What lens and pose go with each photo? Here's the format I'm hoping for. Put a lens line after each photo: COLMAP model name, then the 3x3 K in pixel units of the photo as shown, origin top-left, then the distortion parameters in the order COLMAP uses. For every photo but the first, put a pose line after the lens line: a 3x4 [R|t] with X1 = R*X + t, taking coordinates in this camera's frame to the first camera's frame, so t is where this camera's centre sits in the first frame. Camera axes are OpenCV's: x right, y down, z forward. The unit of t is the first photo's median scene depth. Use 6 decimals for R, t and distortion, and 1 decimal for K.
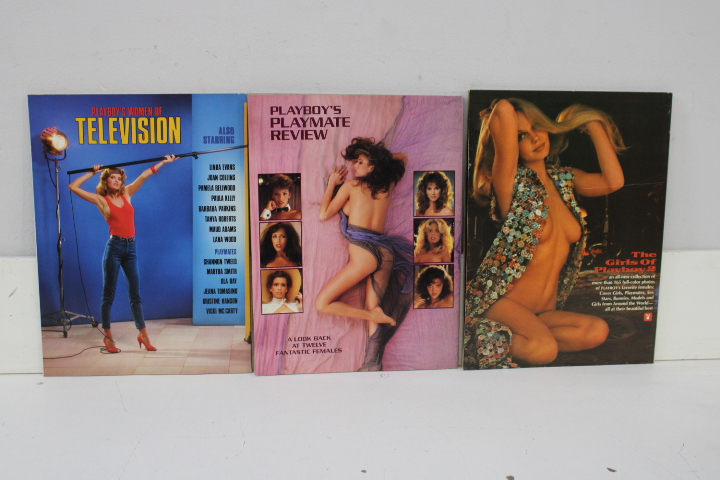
lens RADIAL K [[838.0, 0, 360.0], [0, 838.0, 240.0], [0, 0, 1]] dist [-0.050729, -0.003084]
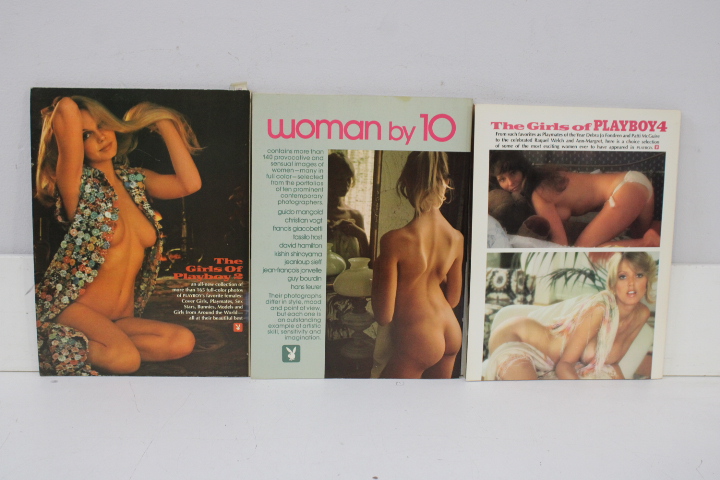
lens RADIAL K [[852.5, 0, 360.0], [0, 852.5, 240.0], [0, 0, 1]] dist [-0.090144, 0.010870]
pose [[0.998614, 0.020124, -0.048636, 0.542377], [-0.020441, 0.999773, -0.006029, -0.003901], [0.048504, 0.007015, 0.998798, 0.043591]]
